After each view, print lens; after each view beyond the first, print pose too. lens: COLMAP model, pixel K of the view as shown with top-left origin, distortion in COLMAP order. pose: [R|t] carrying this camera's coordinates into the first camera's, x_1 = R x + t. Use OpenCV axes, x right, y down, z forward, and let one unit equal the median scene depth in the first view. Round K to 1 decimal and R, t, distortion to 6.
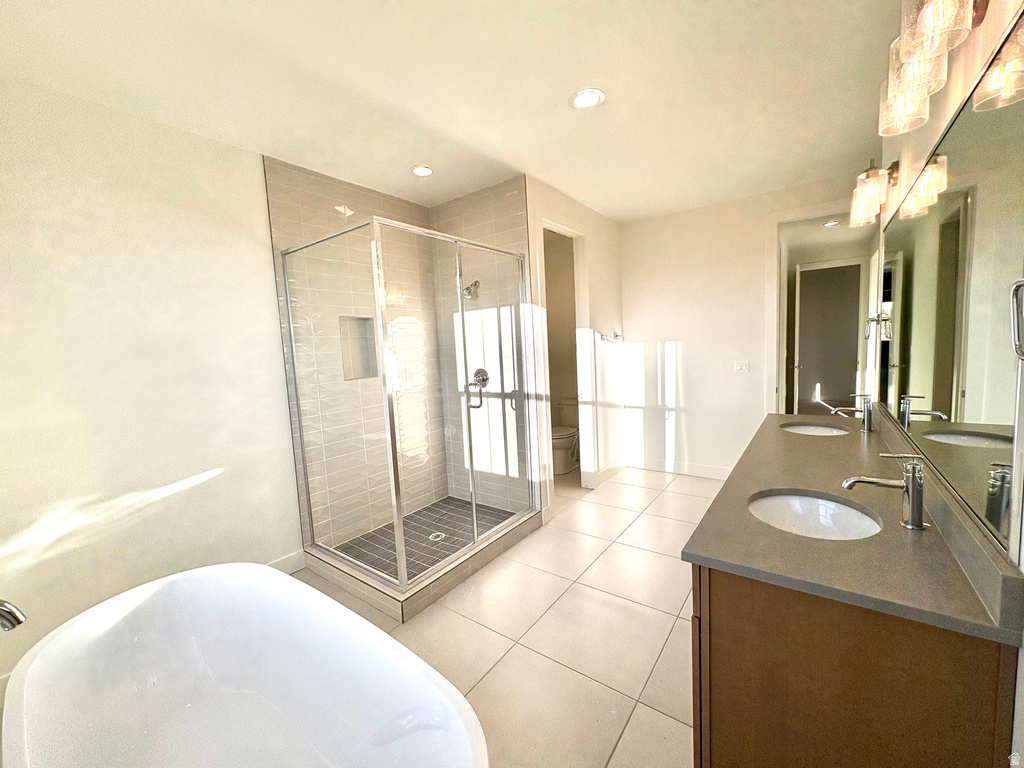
lens RADIAL K [[406.5, 0, 513.5], [0, 406.5, 387.4], [0, 0, 1]] dist [-0.000405, -0.000048]
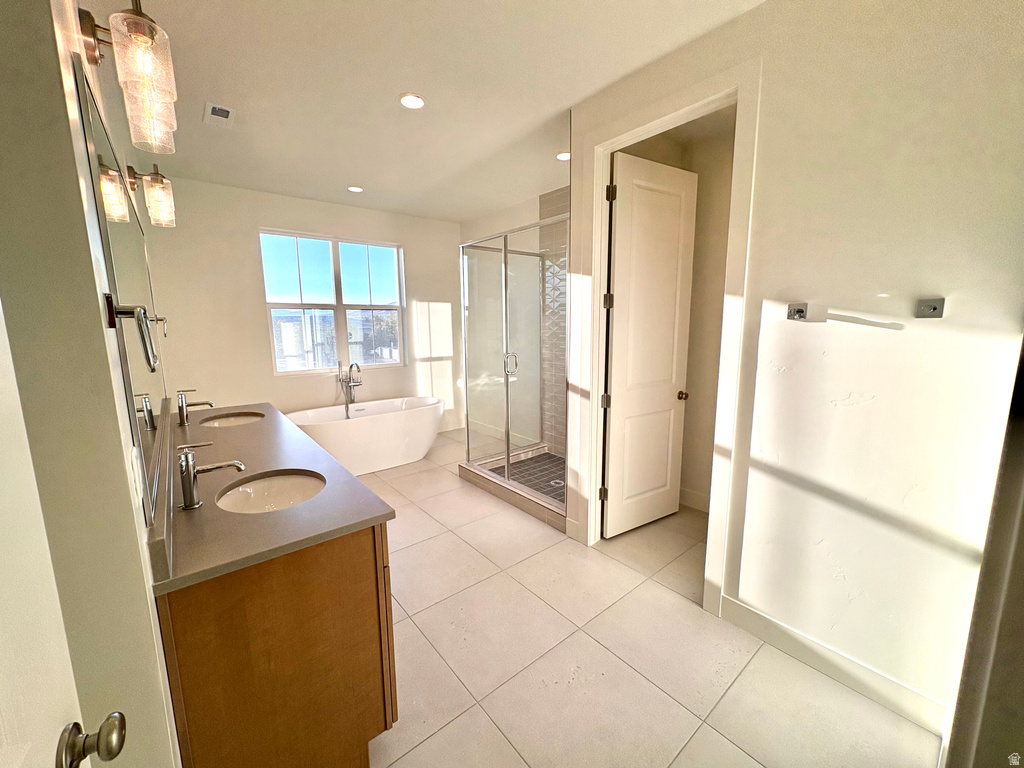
lens RADIAL K [[406.5, 0, 514.1], [0, 406.5, 381.9], [0, 0, 1]] dist [-0.000405, -0.000048]
pose [[-0.253389, 0.200126, -0.946437, 0.910642], [-0.058761, 0.973376, 0.221554, -0.172338], [0.965578, 0.111753, -0.234883, 1.128424]]
